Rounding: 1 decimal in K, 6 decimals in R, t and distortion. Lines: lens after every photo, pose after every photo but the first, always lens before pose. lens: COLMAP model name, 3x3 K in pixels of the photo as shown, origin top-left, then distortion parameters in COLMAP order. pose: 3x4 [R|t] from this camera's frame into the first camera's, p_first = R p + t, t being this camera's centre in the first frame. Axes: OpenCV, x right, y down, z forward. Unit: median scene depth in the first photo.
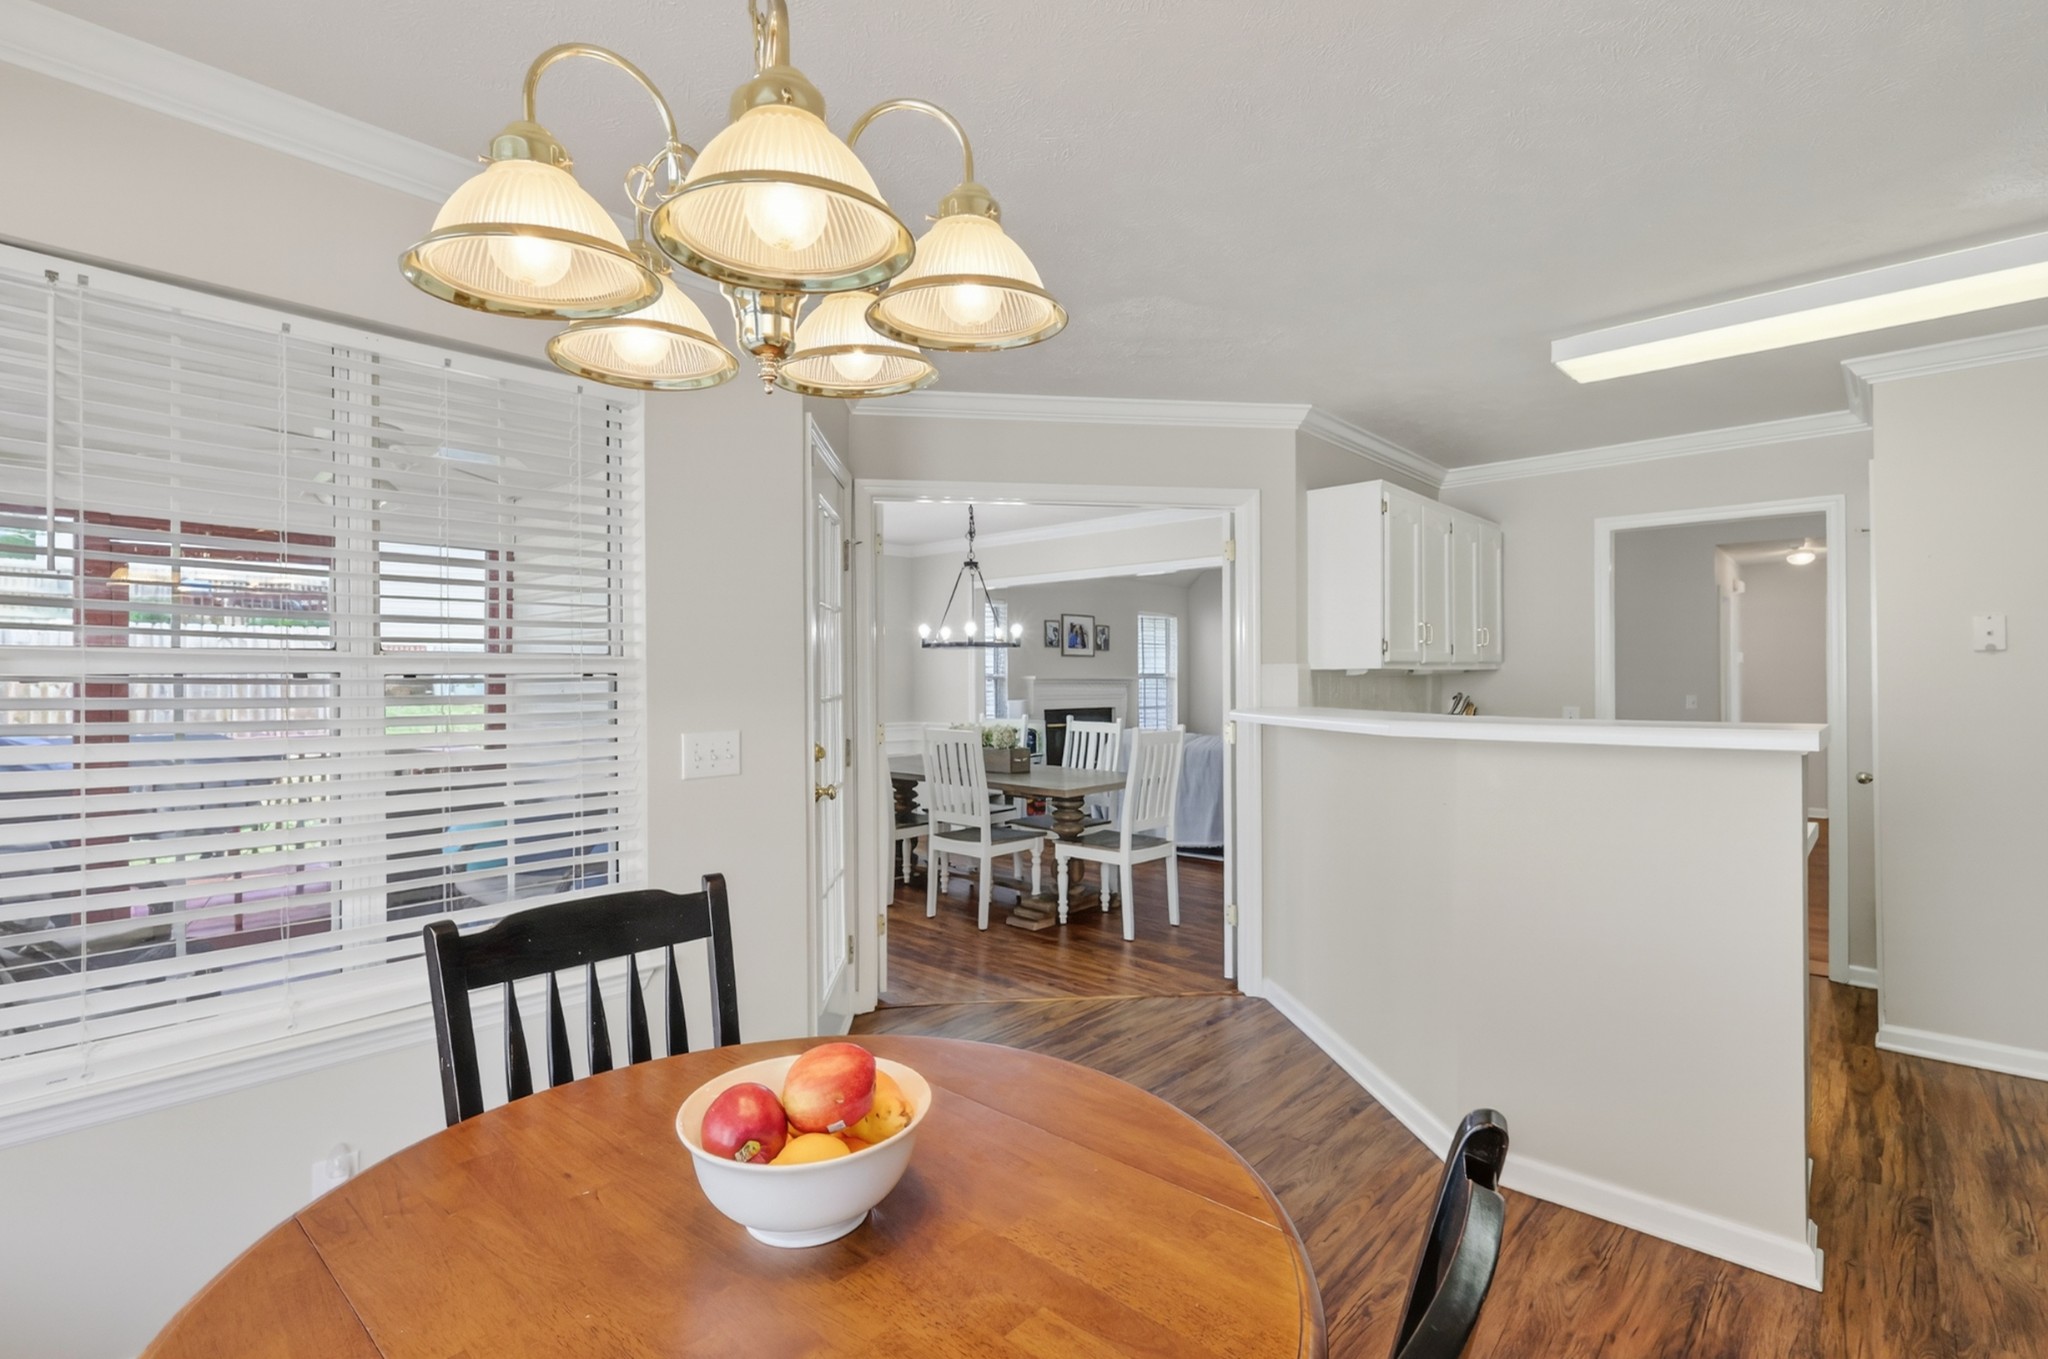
lens RADIAL K [[957.6, 0, 1024.0], [0, 957.6, 679.5], [0, 0, 1]] dist [0.000499, 0.000085]
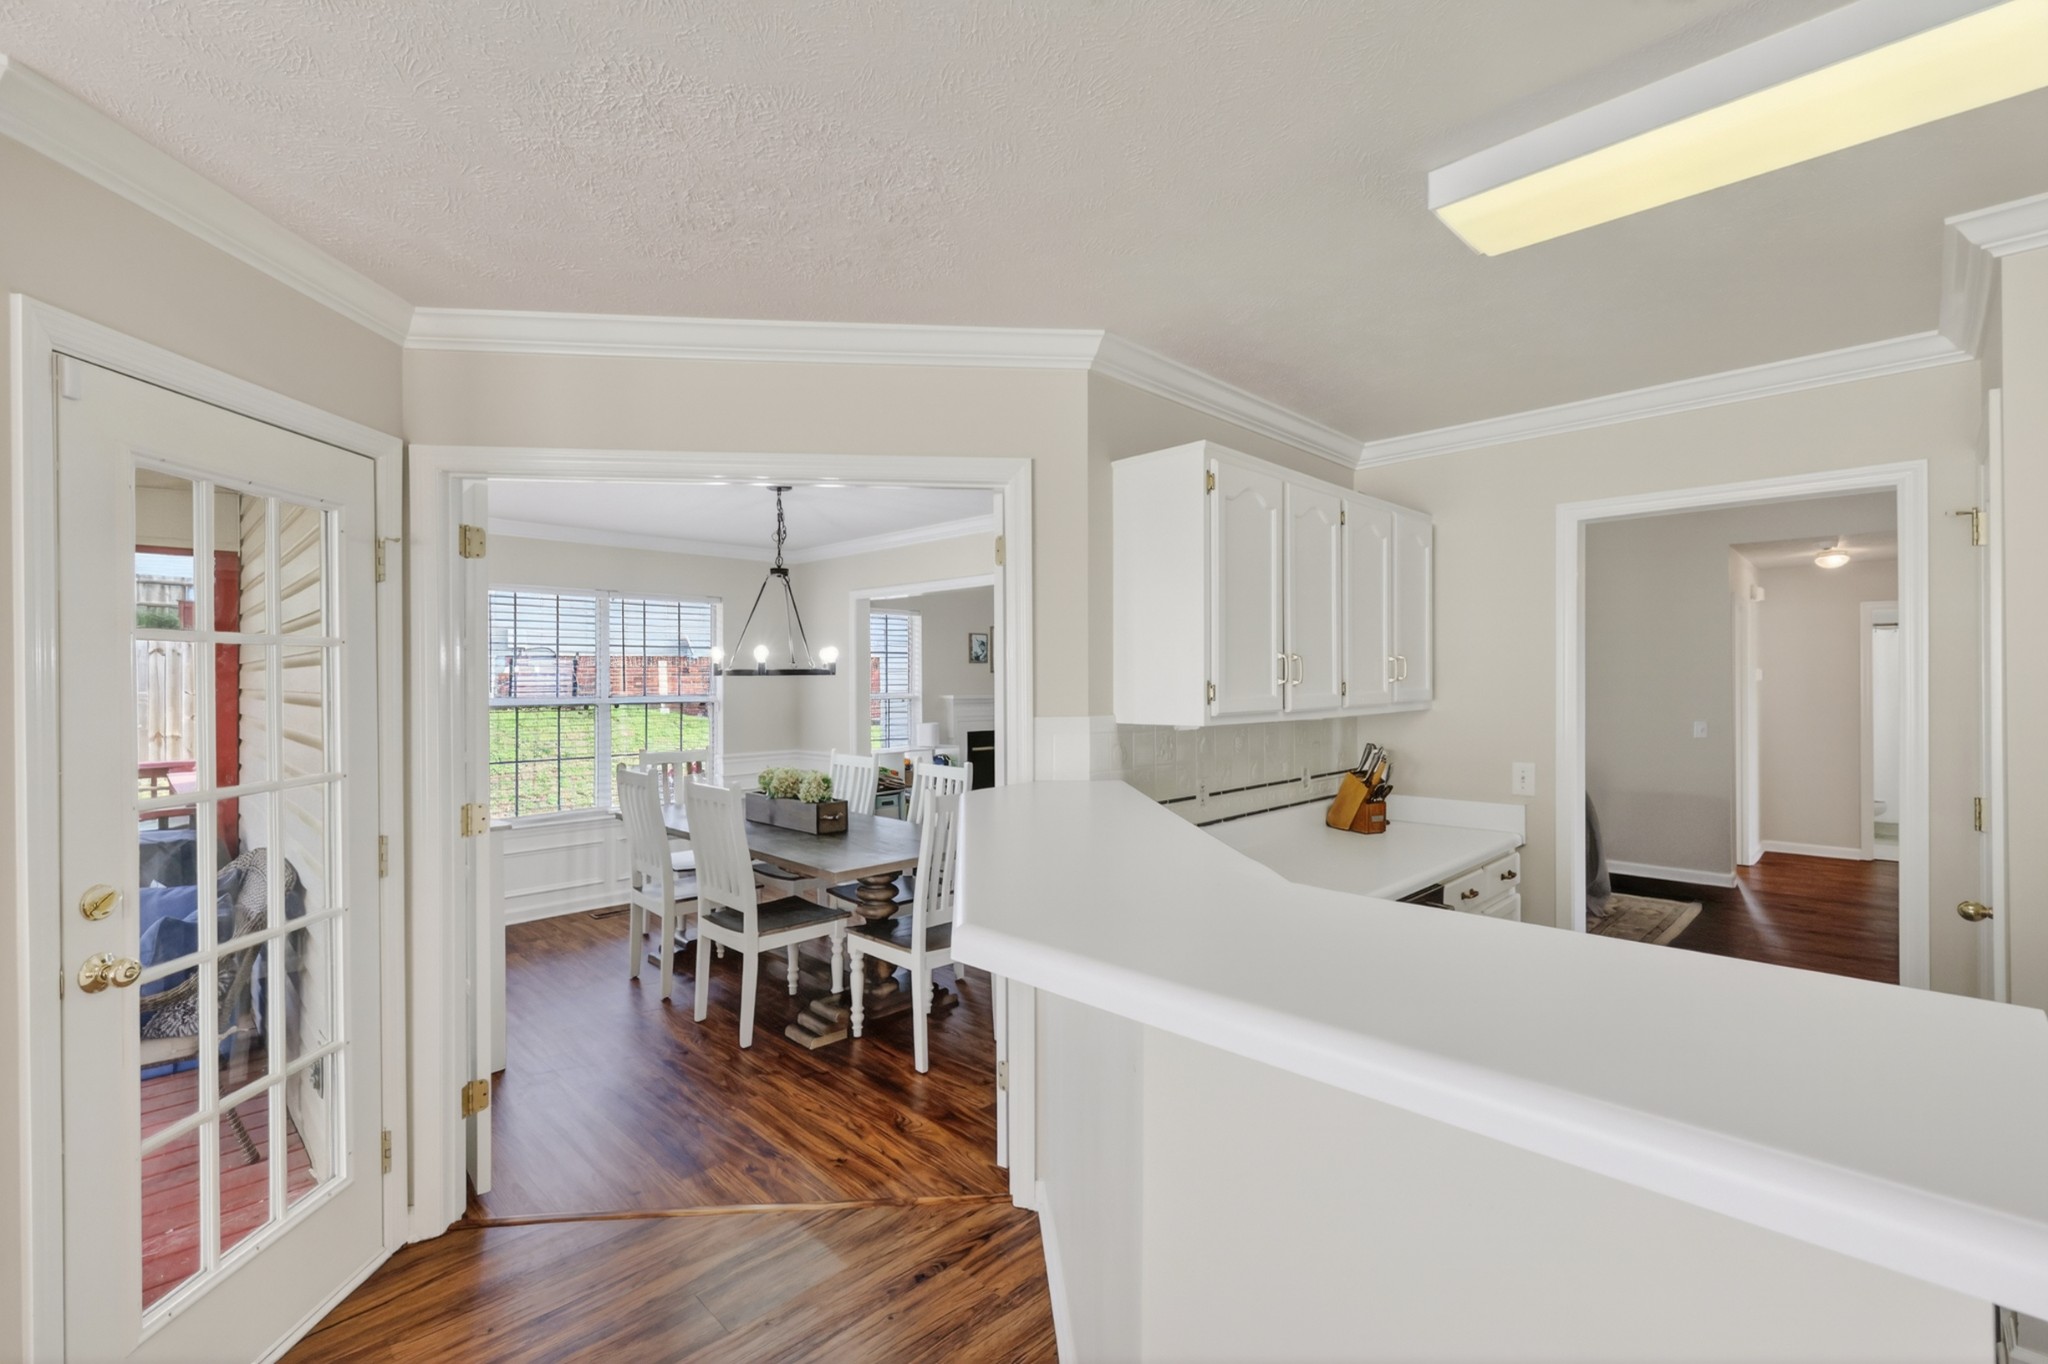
lens RADIAL K [[900.7, 0, 1029.1], [0, 900.7, 684.8], [0, 0, 1]] dist [0.002376, 0.000021]
pose [[0.999346, 0.000572, -0.036152, 0.205960], [-0.000405, 0.999989, 0.004608, -0.032181], [0.036154, -0.004590, 0.999336, 0.281494]]
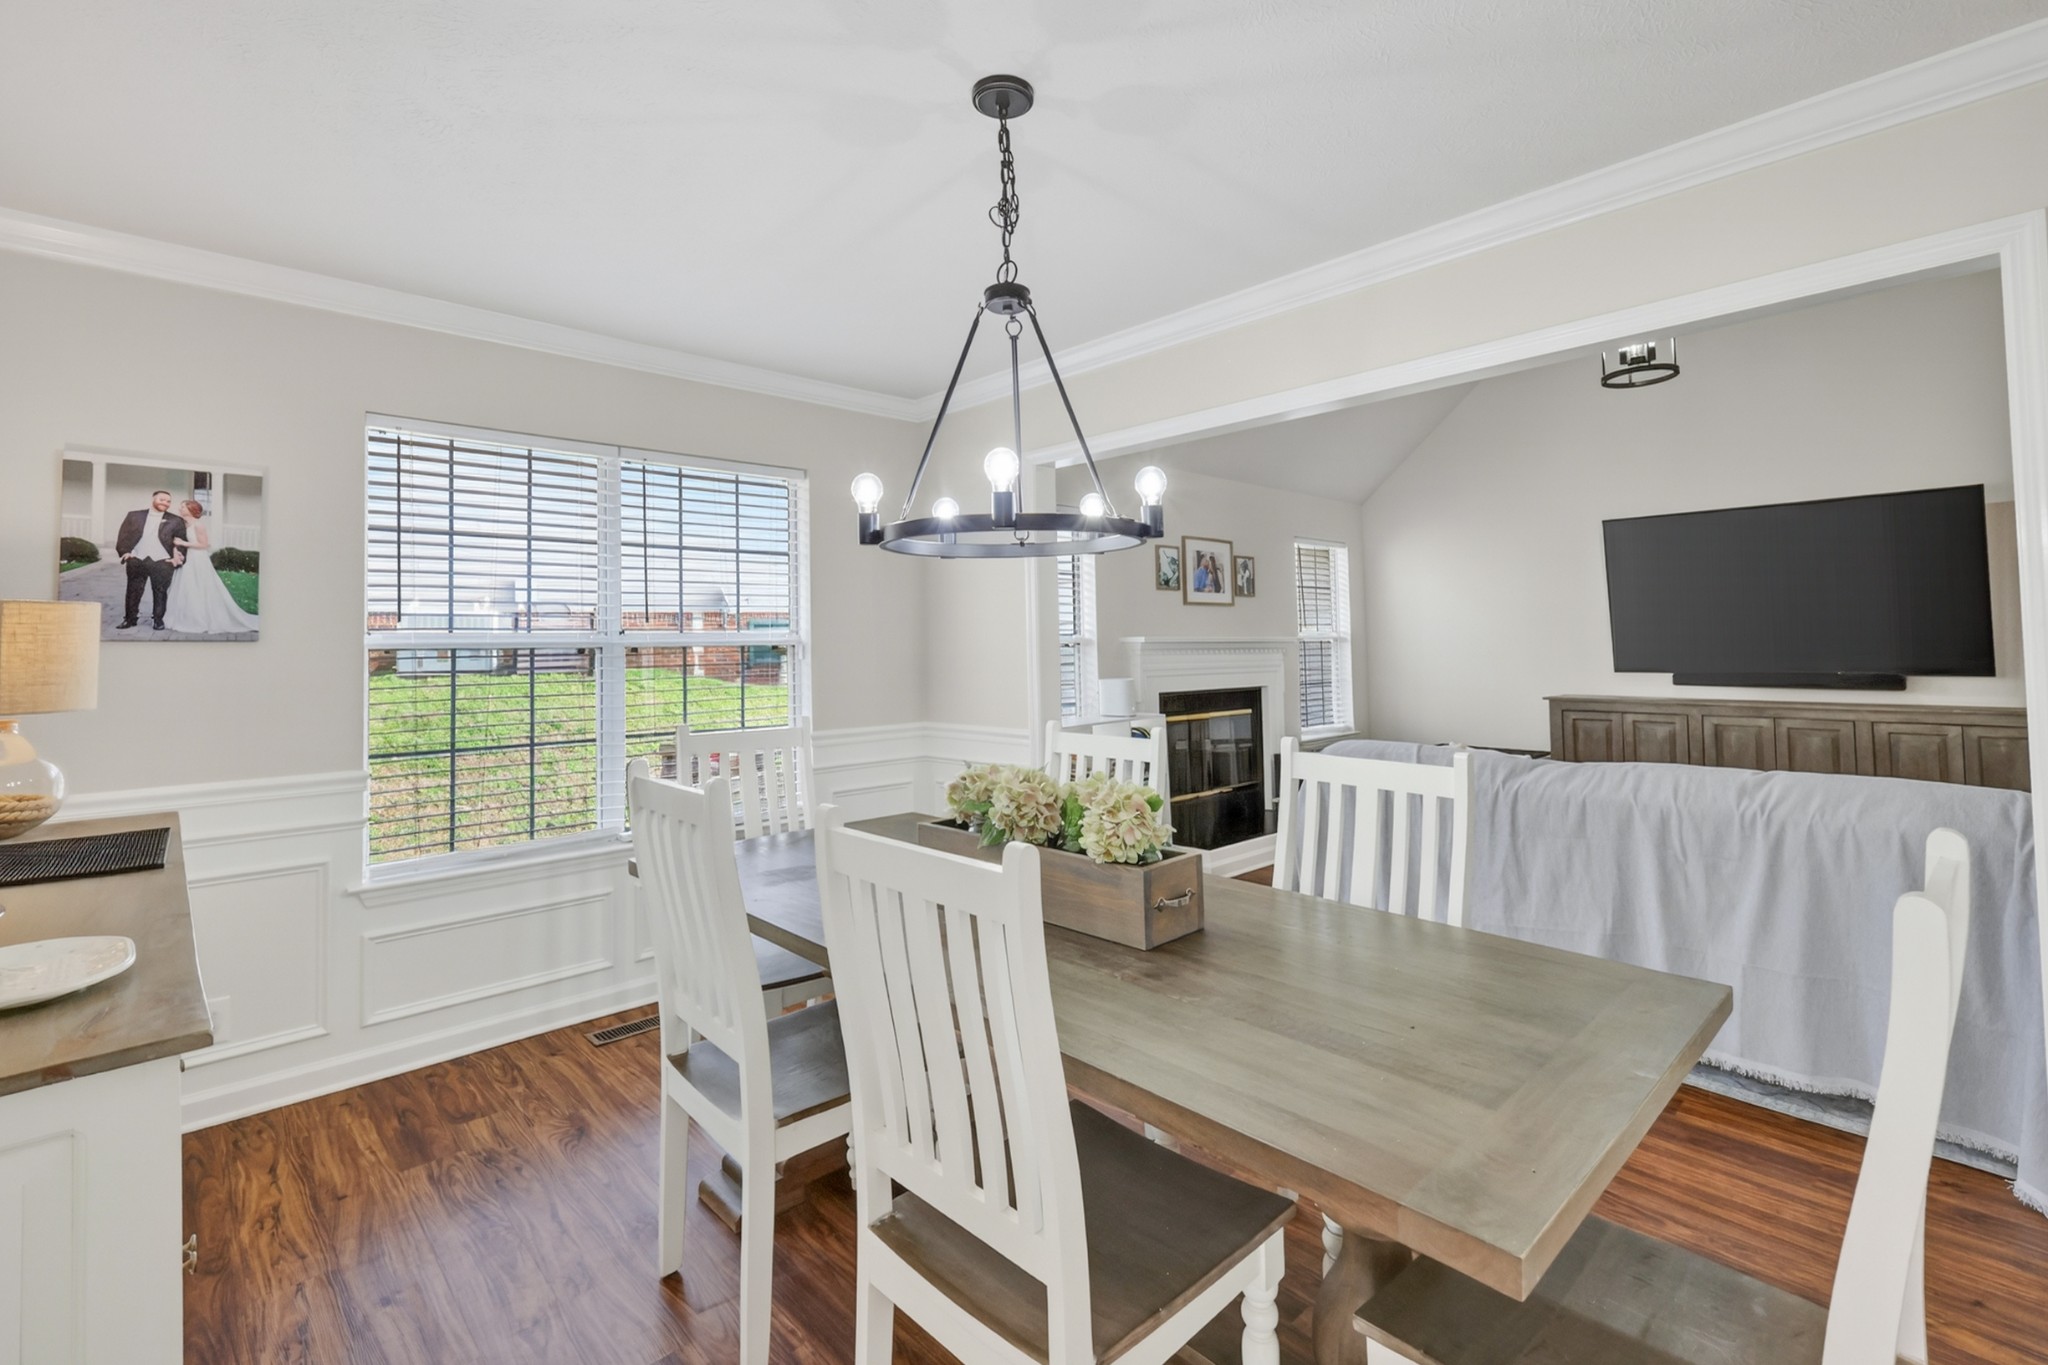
lens RADIAL K [[933.0, 0, 1027.2], [0, 933.0, 619.7], [0, 0, 1]] dist [-0.026252, -0.000004]
pose [[0.996934, -0.015458, -0.076708, -0.028621], [0.013248, 0.999485, -0.029234, 0.002536], [0.077120, 0.028128, 0.996625, 0.768878]]
